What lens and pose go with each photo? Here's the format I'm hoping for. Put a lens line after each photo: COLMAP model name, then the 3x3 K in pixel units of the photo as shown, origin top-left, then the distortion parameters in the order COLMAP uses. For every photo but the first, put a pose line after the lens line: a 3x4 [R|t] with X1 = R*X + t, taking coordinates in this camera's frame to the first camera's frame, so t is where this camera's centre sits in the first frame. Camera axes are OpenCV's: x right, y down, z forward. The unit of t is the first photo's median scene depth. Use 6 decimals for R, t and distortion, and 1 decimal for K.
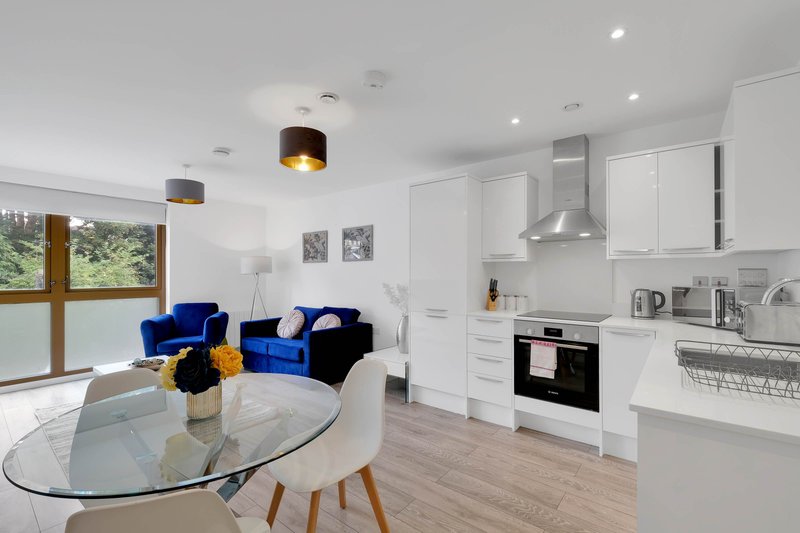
lens RADIAL K [[358.0, 0, 397.4], [0, 358.0, 269.9], [0, 0, 1]] dist [-0.002256, -0.001149]
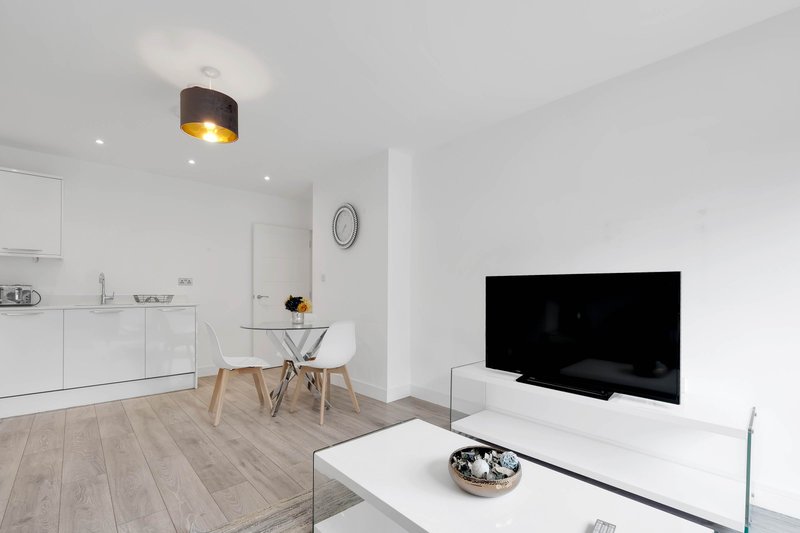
lens RADIAL K [[365.3, 0, 416.0], [0, 365.3, 290.2], [0, 0, 1]] dist [-0.013645, 0.000250]
pose [[-0.992646, 0.000020, 0.121052, -0.665296], [-0.002169, 0.999837, -0.017949, 0.079447], [-0.121032, -0.018080, -0.992484, 1.405946]]
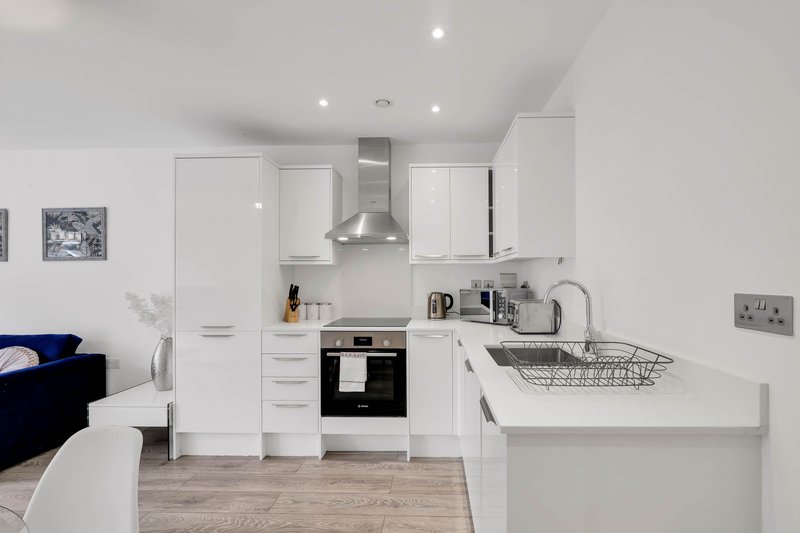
lens RADIAL K [[358.0, 0, 423.4], [0, 358.0, 275.5], [0, 0, 1]] dist [-0.002256, -0.001149]
pose [[0.792693, -0.002244, 0.609617, -0.006667], [-0.001145, 0.999986, 0.005171, -0.001726], [-0.609620, -0.004797, 0.792679, 0.133361]]
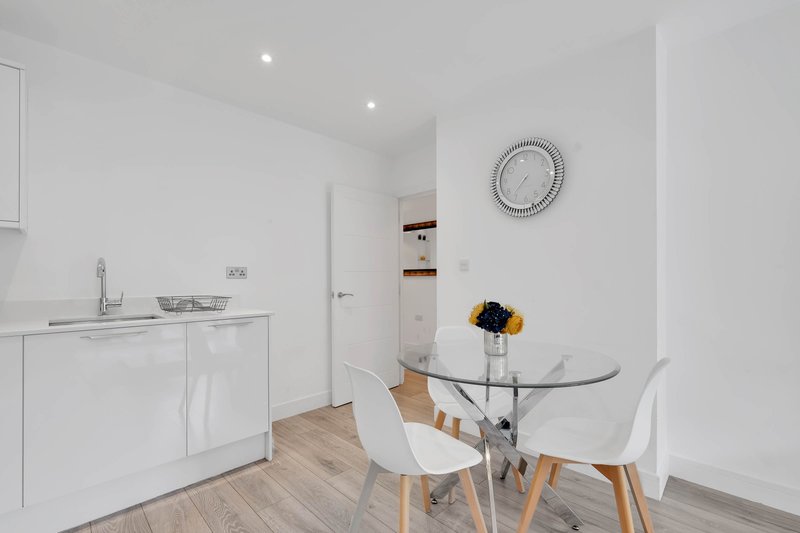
lens RADIAL K [[365.3, 0, 413.9], [0, 365.3, 277.1], [0, 0, 1]] dist [-0.013645, 0.000250]
pose [[-0.996036, 0.004183, 0.088853, -0.130365], [0.002669, 0.999849, -0.017158, 0.050795], [-0.088911, -0.016853, -0.995897, 0.960464]]
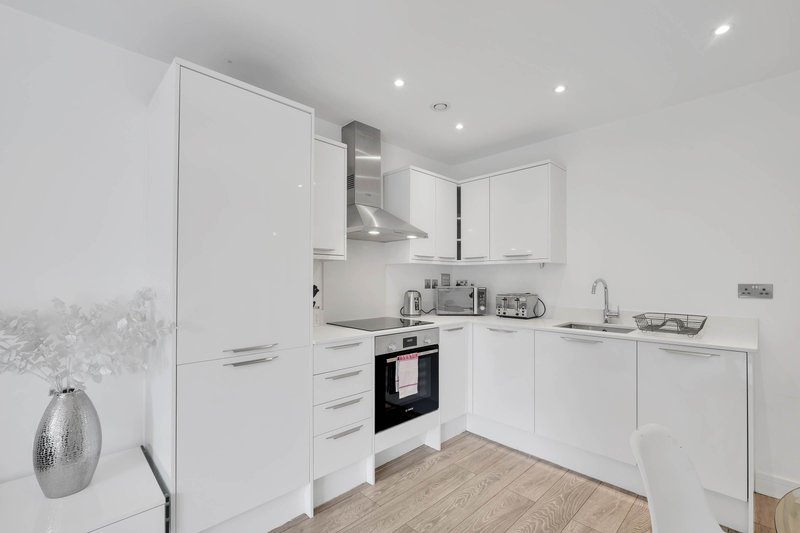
lens RADIAL K [[358.0, 0, 400.1], [0, 358.0, 275.5], [0, 0, 1]] dist [-0.002256, -0.001149]
pose [[0.115537, 0.008751, 0.993265, -0.372943], [-0.014586, 0.999868, -0.007113, 0.011492], [-0.993196, -0.013666, 0.115649, 0.744492]]
